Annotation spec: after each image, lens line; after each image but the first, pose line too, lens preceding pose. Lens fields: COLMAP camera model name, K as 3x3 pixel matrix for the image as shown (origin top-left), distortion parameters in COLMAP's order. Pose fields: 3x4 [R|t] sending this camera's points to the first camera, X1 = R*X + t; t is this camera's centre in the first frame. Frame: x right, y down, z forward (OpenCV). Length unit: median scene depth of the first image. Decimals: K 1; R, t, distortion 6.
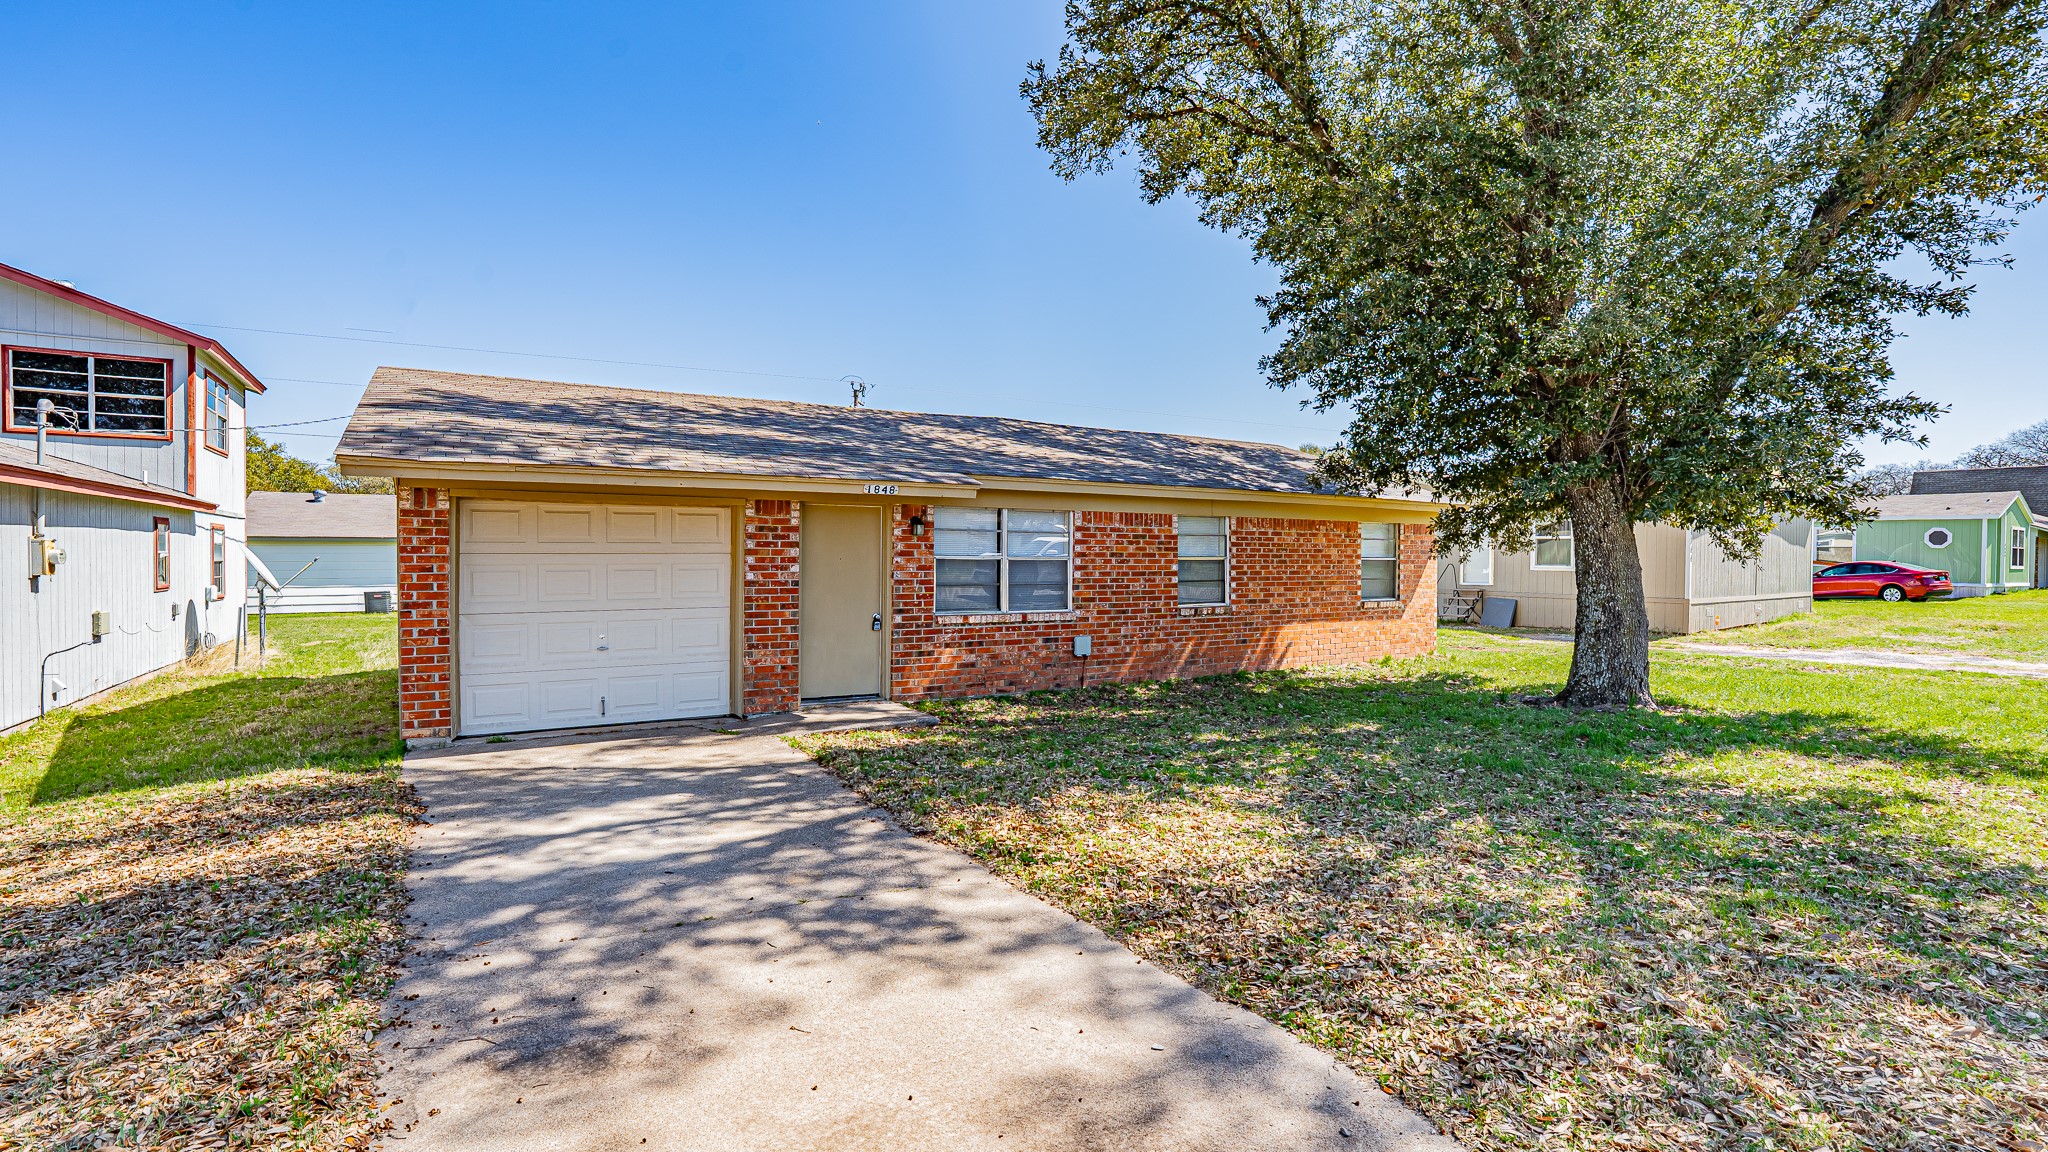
lens RADIAL K [[867.5, 0, 988.8], [0, 867.5, 577.6], [0, 0, 1]] dist [-0.015929, 0.004280]
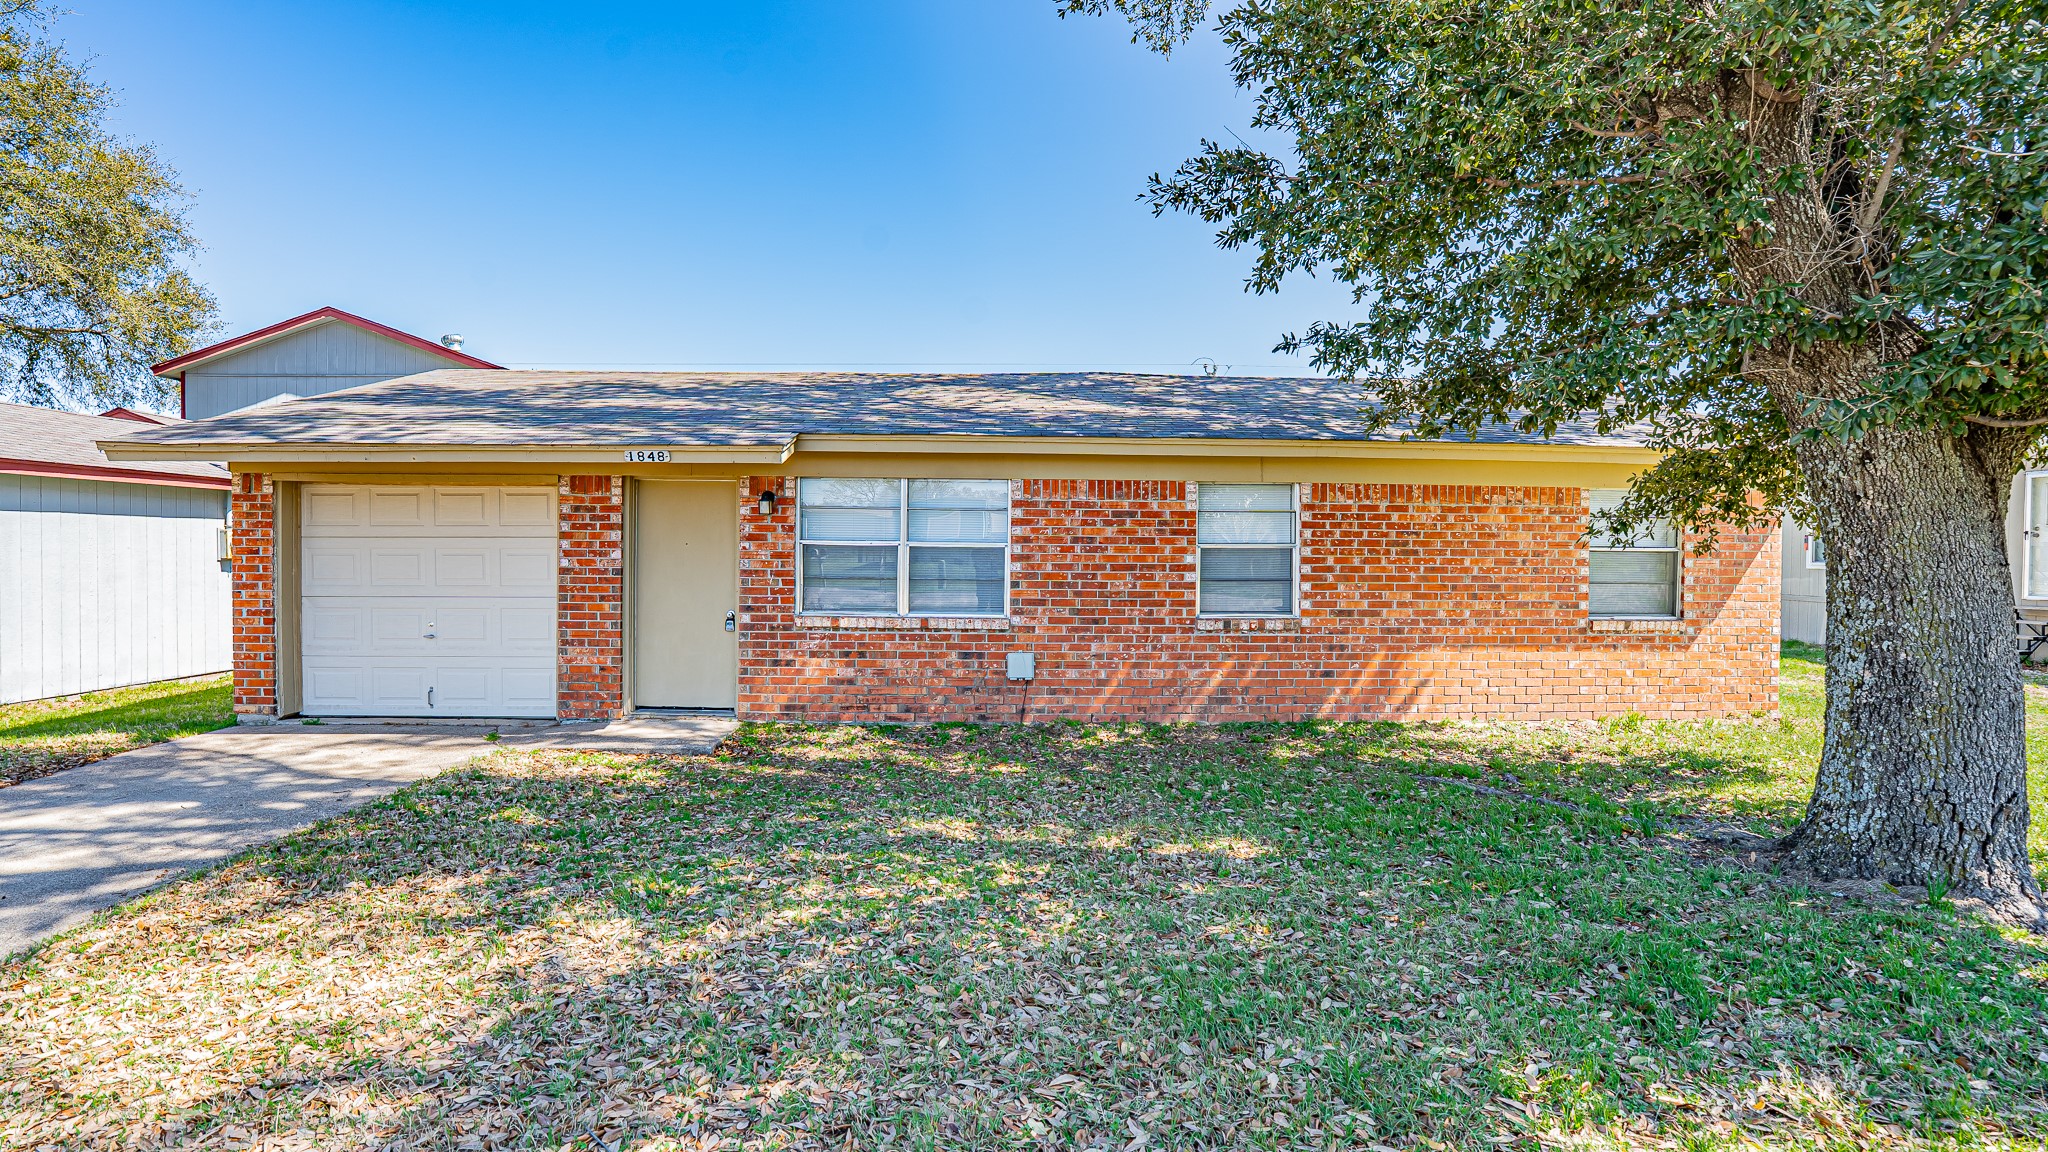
lens RADIAL K [[867.5, 0, 988.8], [0, 867.5, 577.6], [0, 0, 1]] dist [-0.015929, 0.004280]
pose [[0.882427, 0.012487, -0.470284, 0.471029], [-0.015167, 0.999883, -0.001910, 0.007807], [0.470205, 0.008818, 0.882513, 0.386765]]
